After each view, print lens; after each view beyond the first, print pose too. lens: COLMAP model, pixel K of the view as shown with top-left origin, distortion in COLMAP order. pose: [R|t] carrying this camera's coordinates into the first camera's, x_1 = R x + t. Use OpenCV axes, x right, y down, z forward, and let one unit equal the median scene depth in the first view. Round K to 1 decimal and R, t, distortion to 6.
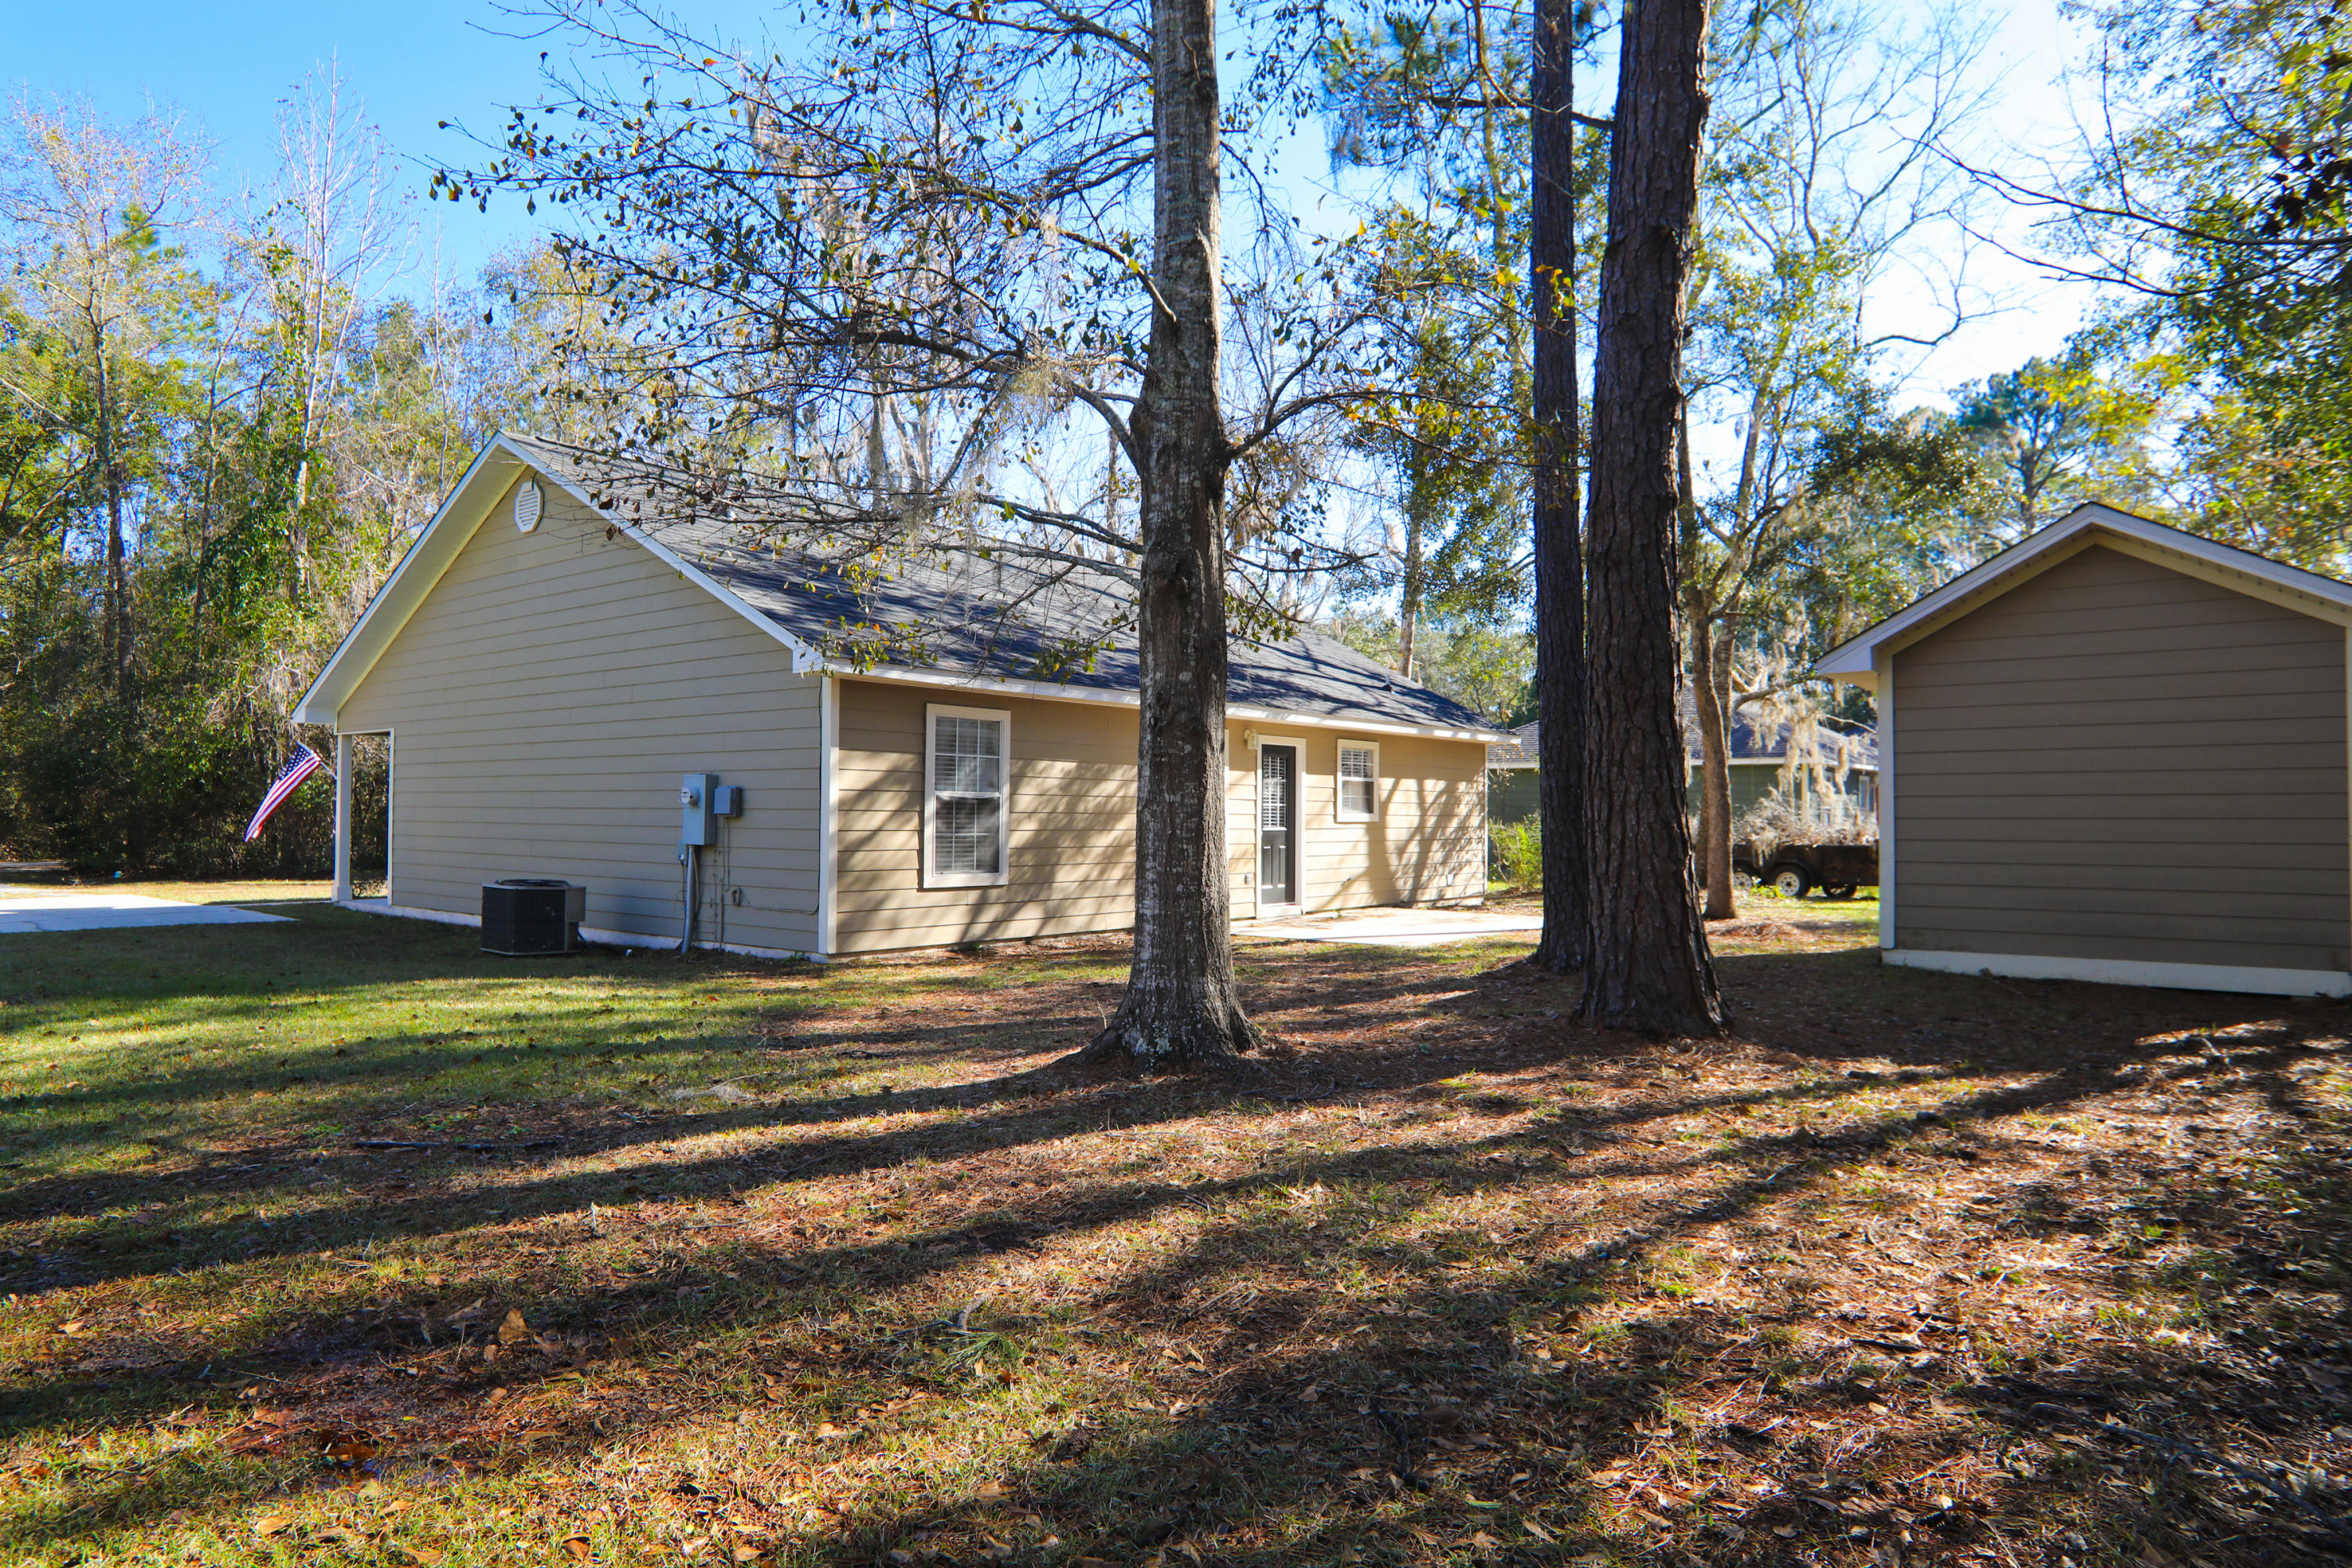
lens RADIAL K [[1430.1, 0, 1123.2], [0, 1430.1, 784.6], [0, 0, 1]] dist [-0.069528, 0.049656]
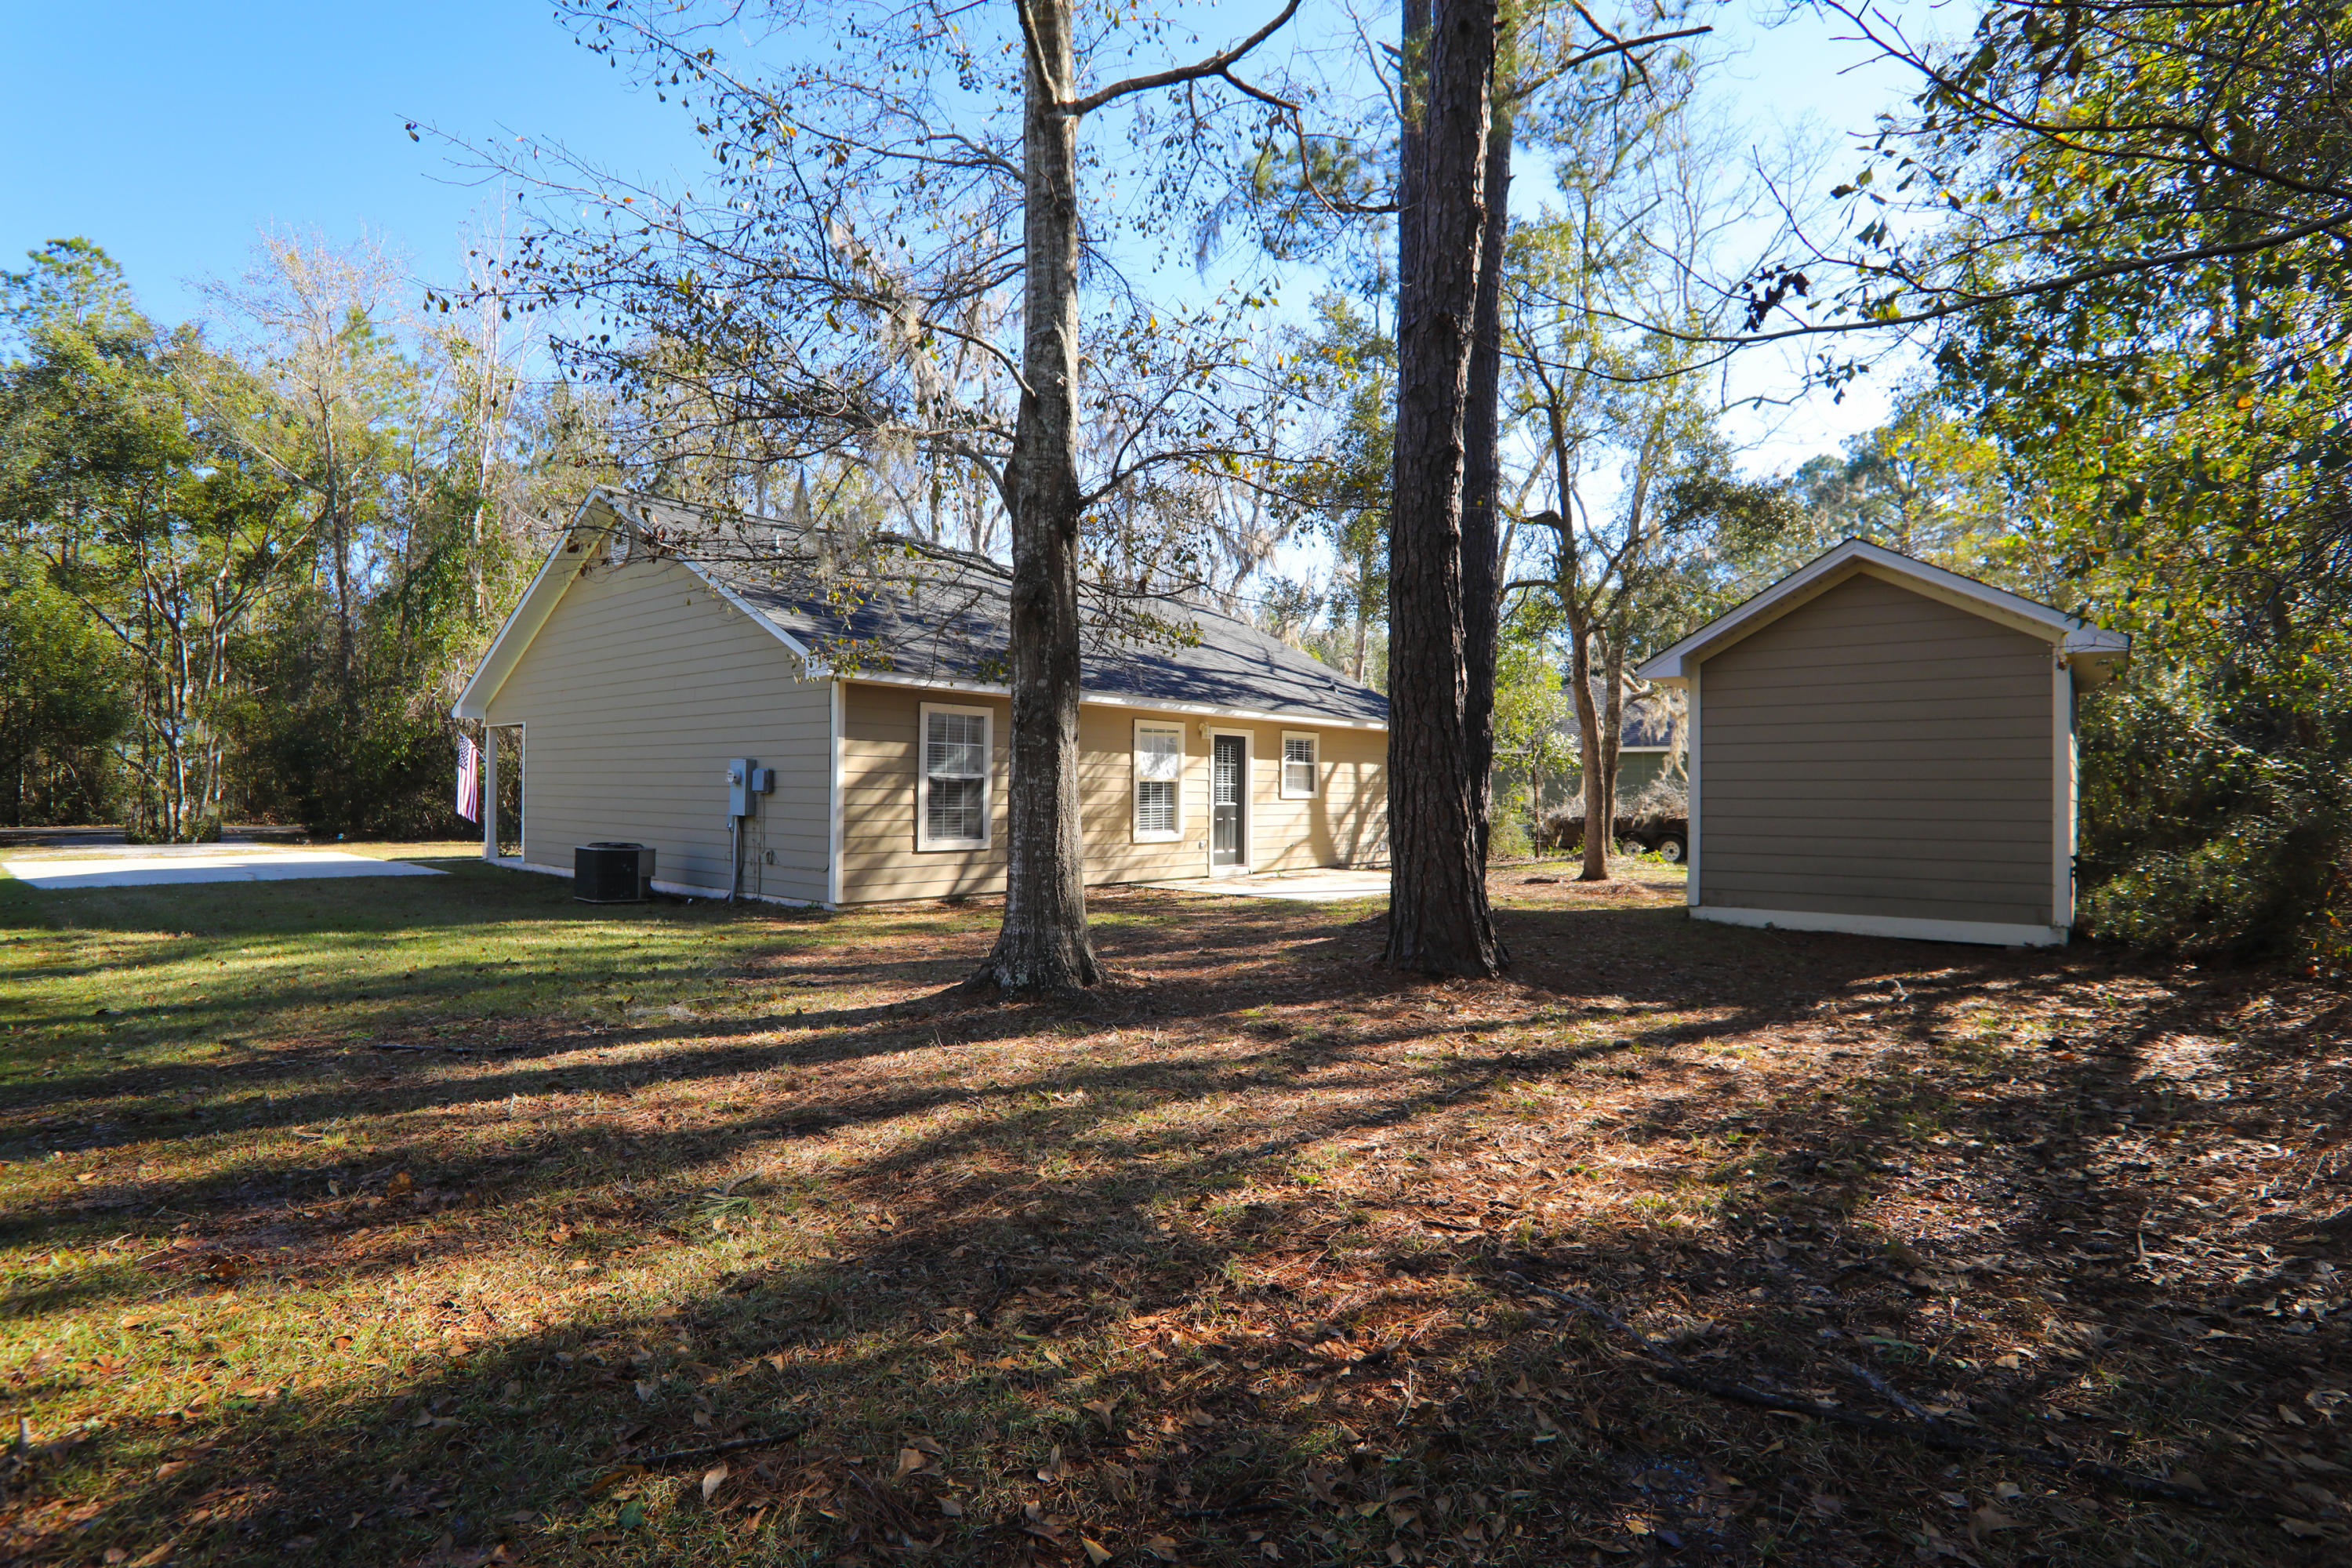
lens RADIAL K [[1177.5, 0, 1163.7], [0, 1177.5, 787.0], [0, 0, 1]] dist [-0.083016, 0.036119]
pose [[0.999321, 0.003286, -0.036688, 0.177257], [-0.002591, 0.999816, 0.018992, -0.004901], [0.036744, -0.018884, 0.999146, -0.018012]]
